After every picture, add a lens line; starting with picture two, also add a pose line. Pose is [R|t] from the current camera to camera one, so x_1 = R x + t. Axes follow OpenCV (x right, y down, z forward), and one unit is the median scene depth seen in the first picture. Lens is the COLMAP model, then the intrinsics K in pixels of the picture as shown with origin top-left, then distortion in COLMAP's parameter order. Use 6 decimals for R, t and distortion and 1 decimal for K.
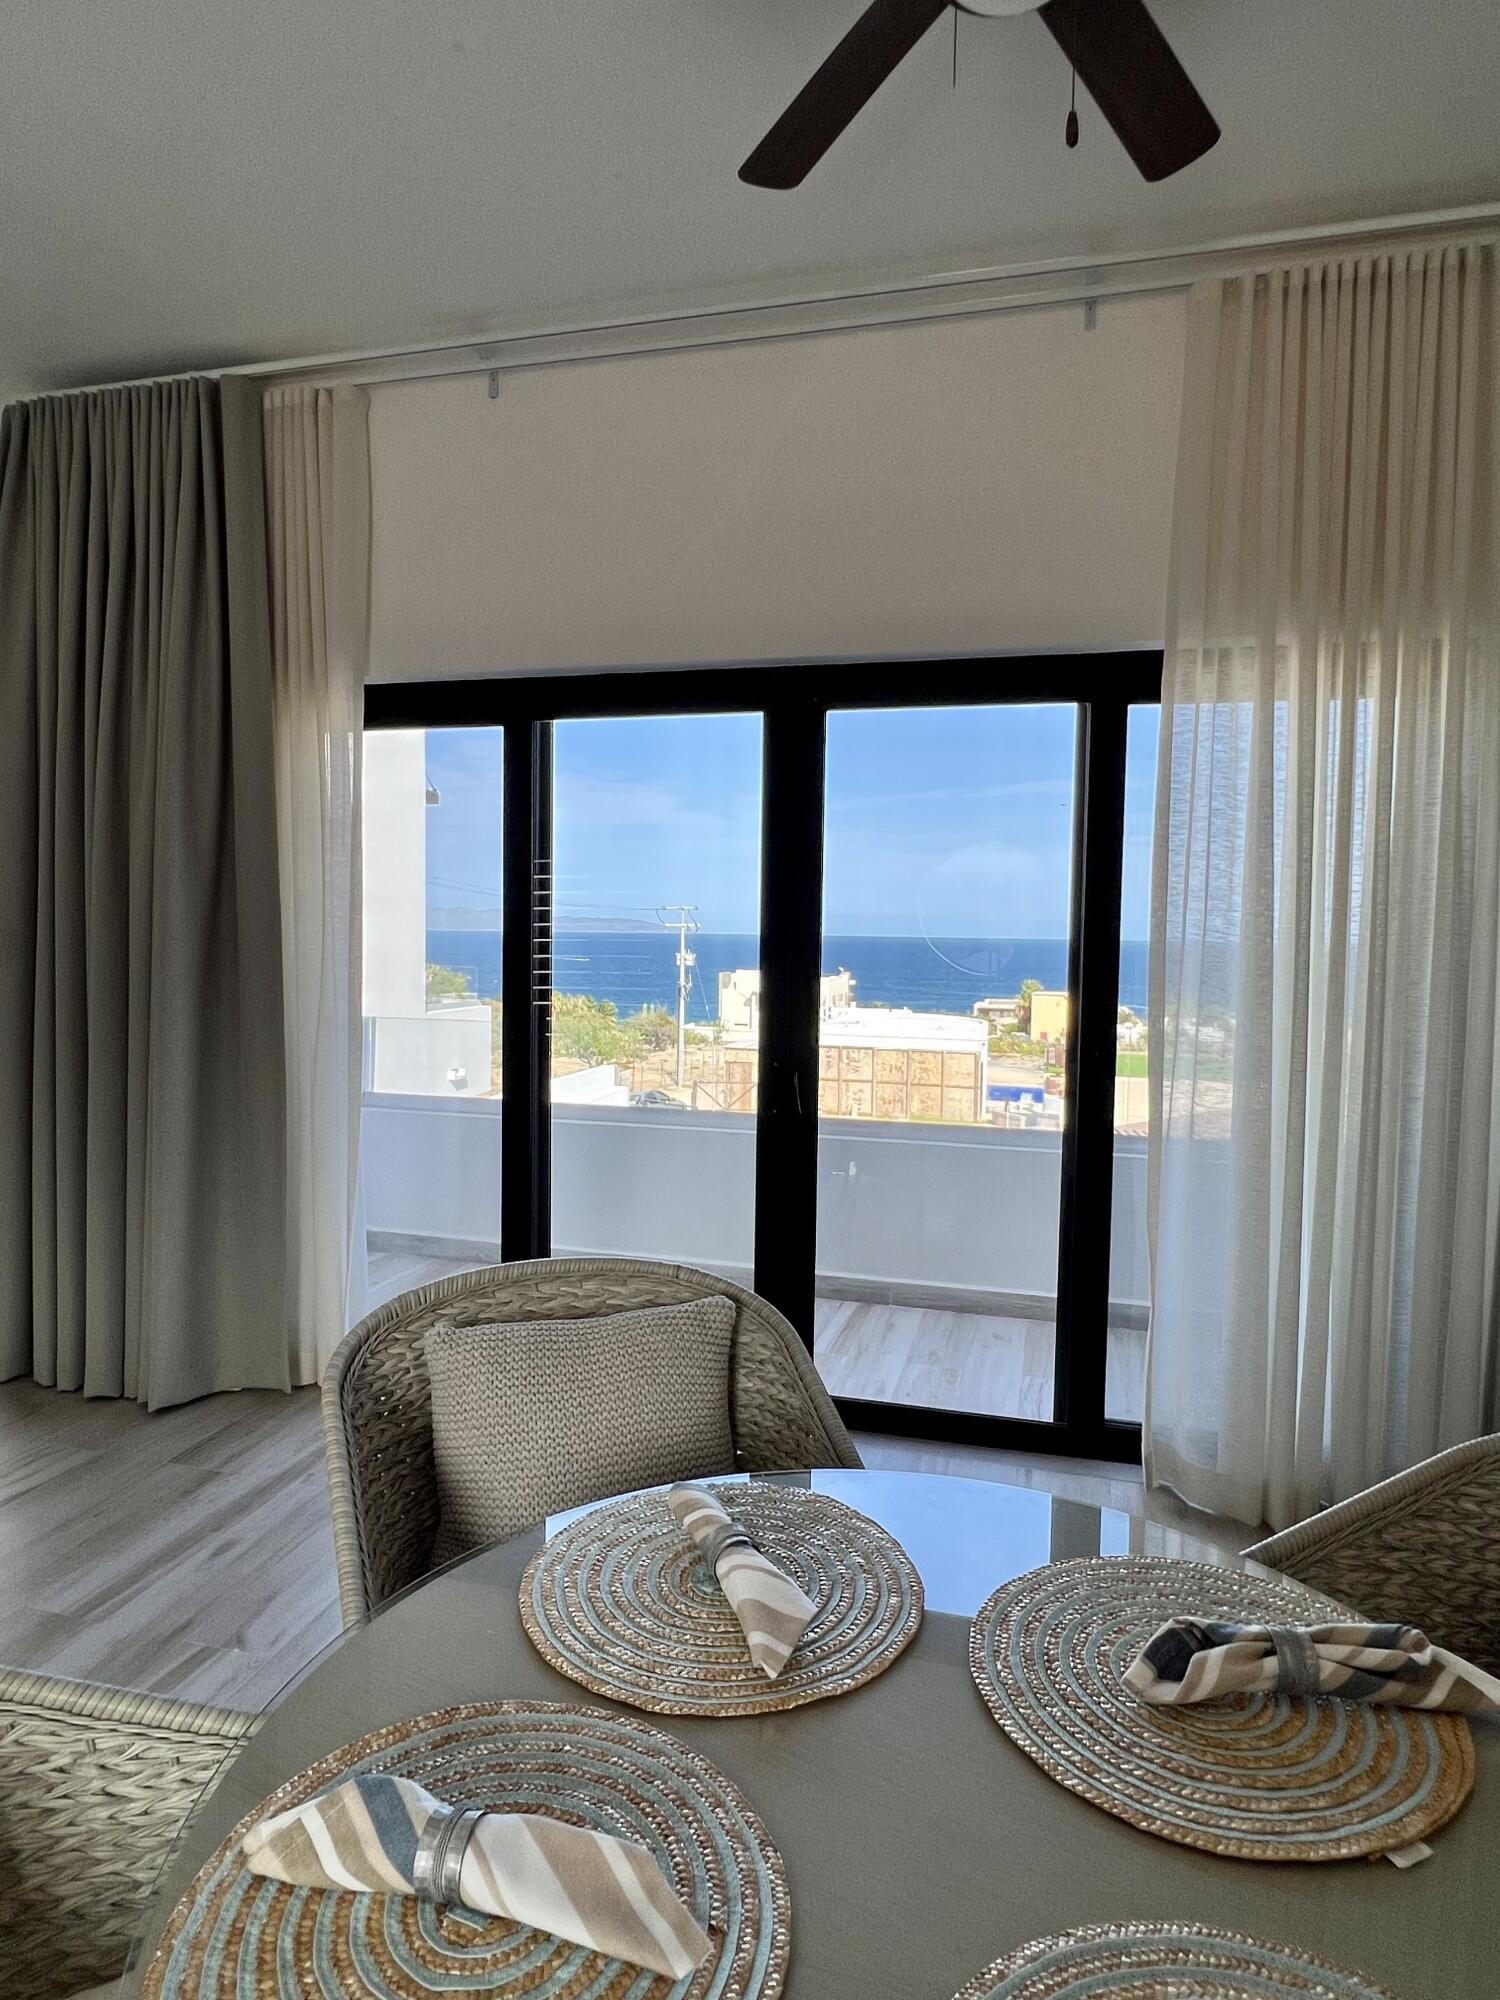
lens RADIAL K [[1139.8, 0, 754.0], [0, 1139.8, 994.1], [0, 0, 1]] dist [-0.007167, 0.003276]
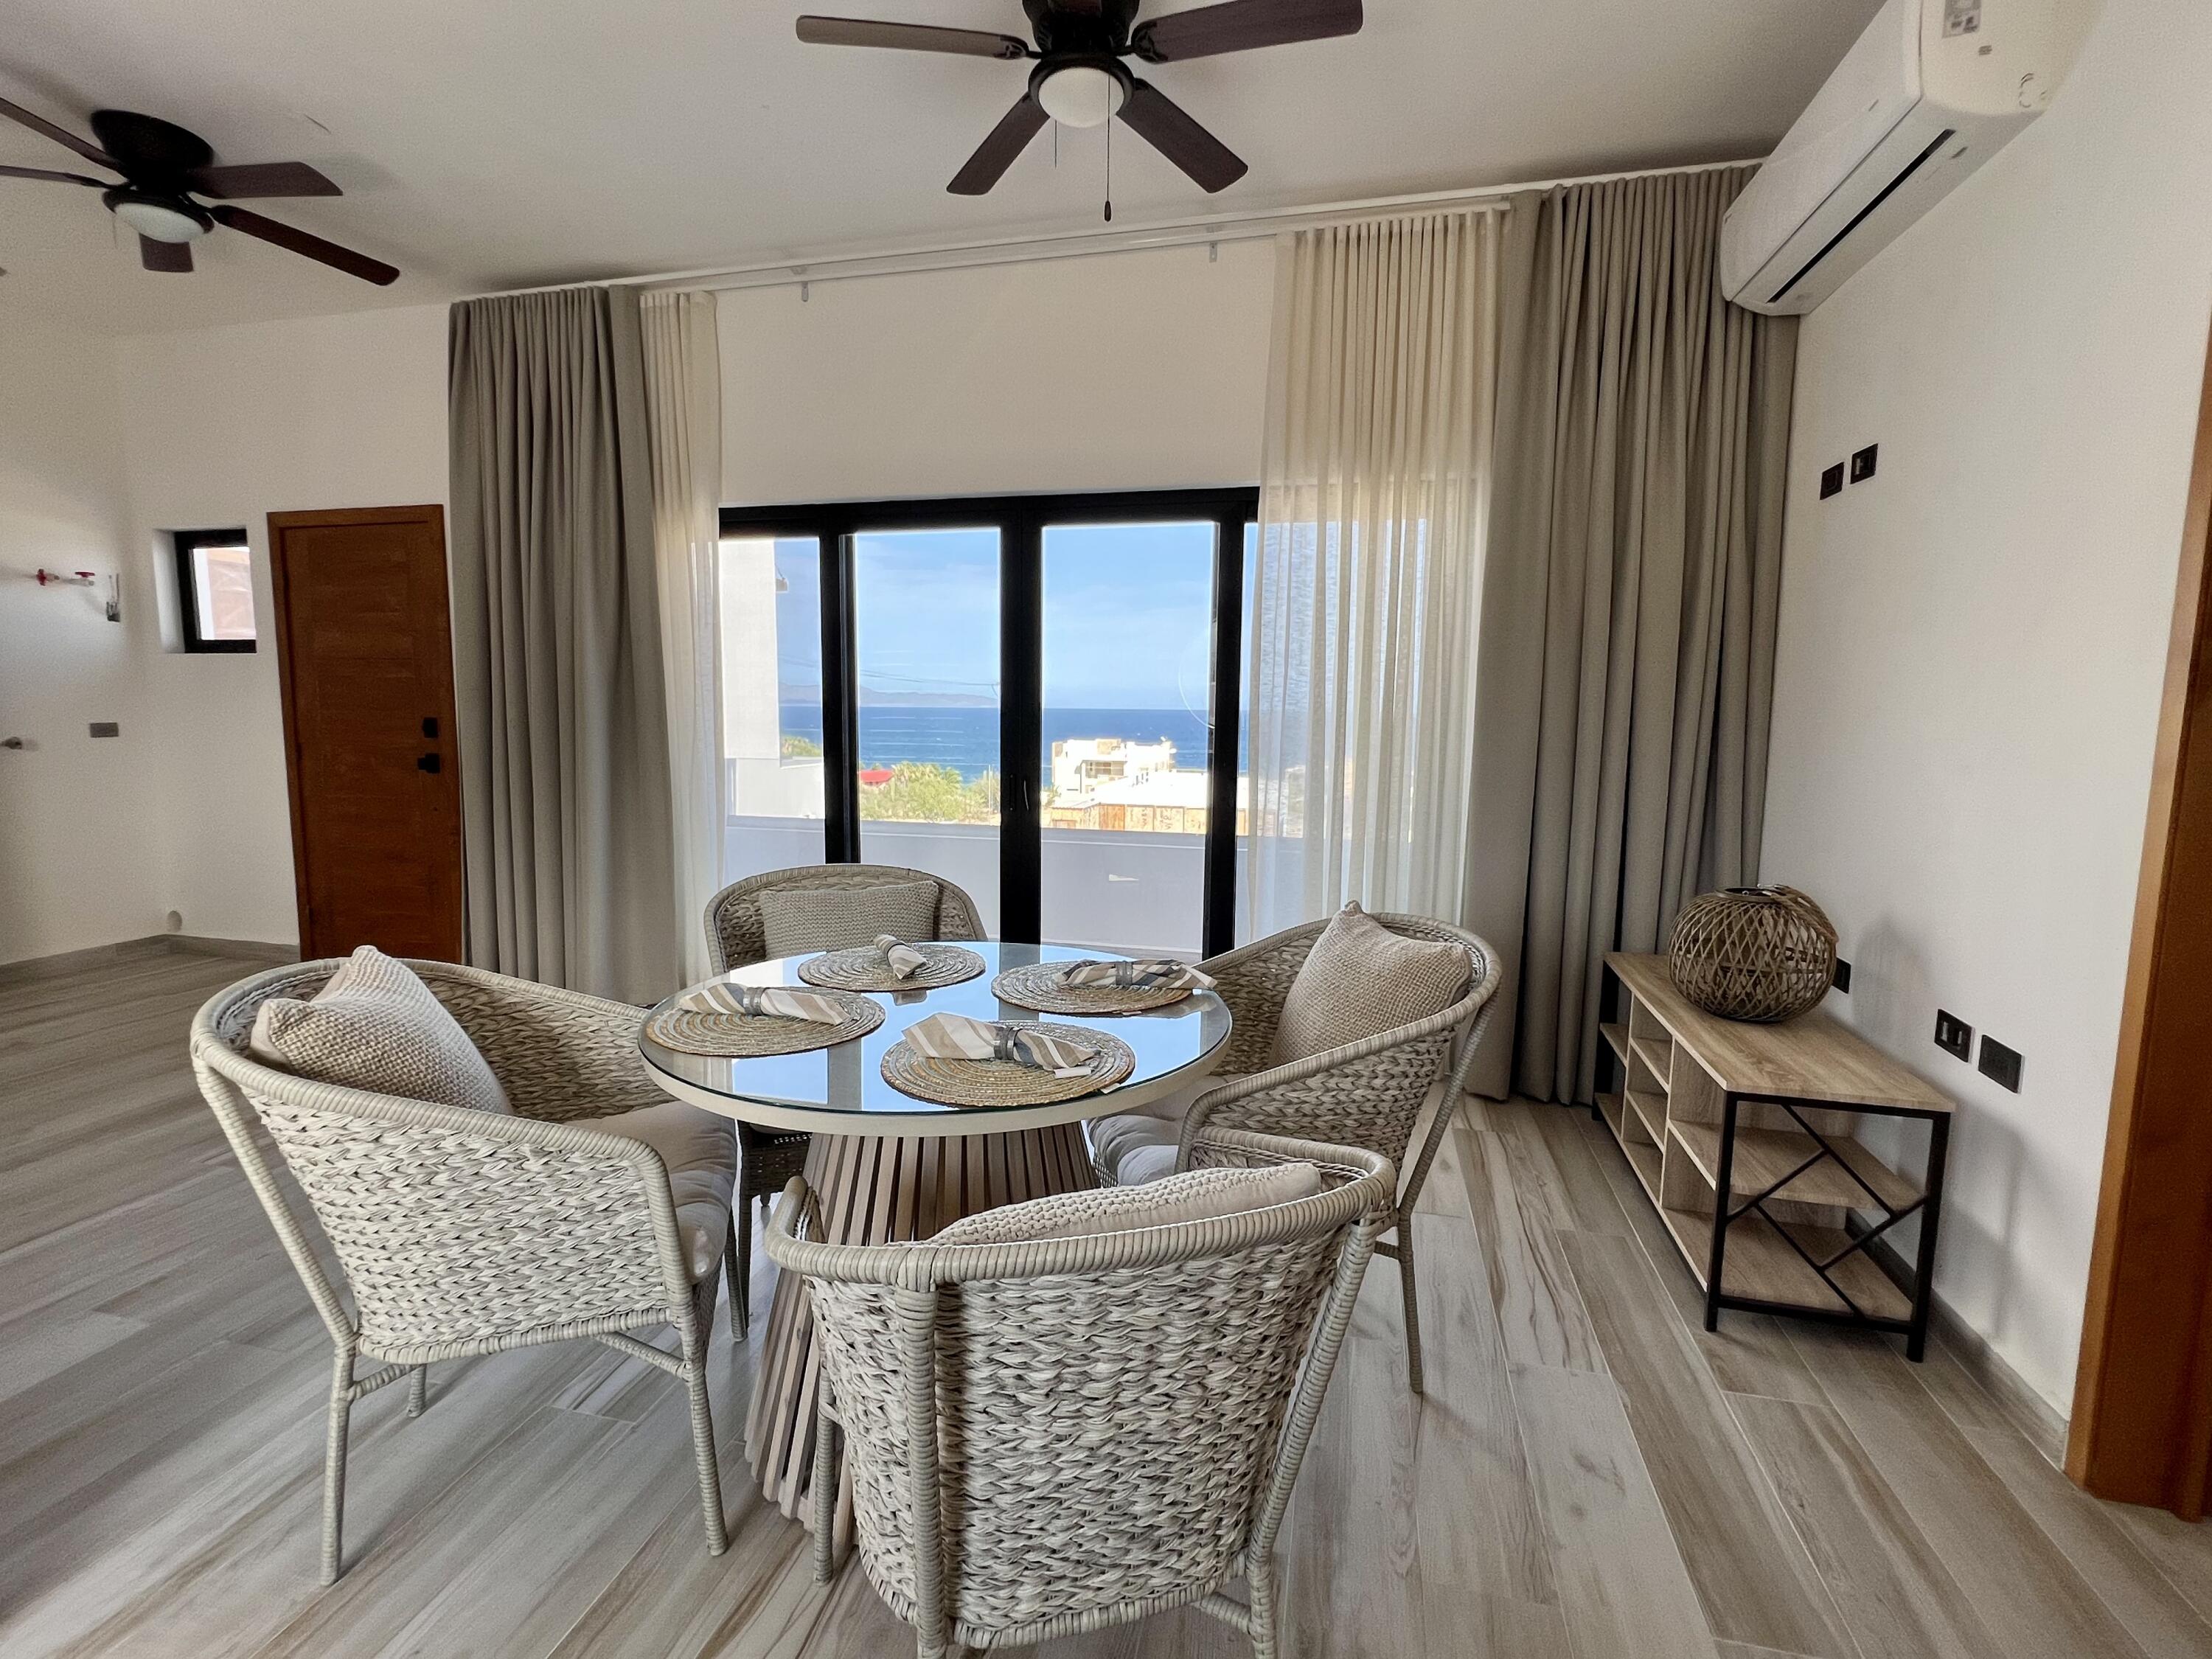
lens RADIAL K [[1038.3, 0, 1091.6], [0, 1038.3, 827.7], [0, 0, 1]] dist [-0.005914, 0.002461]
pose [[0.999972, -0.005538, 0.005019, 0.115032], [0.005212, 0.998019, 0.062699, 0.046171], [-0.005357, -0.062672, 0.998020, -0.319790]]
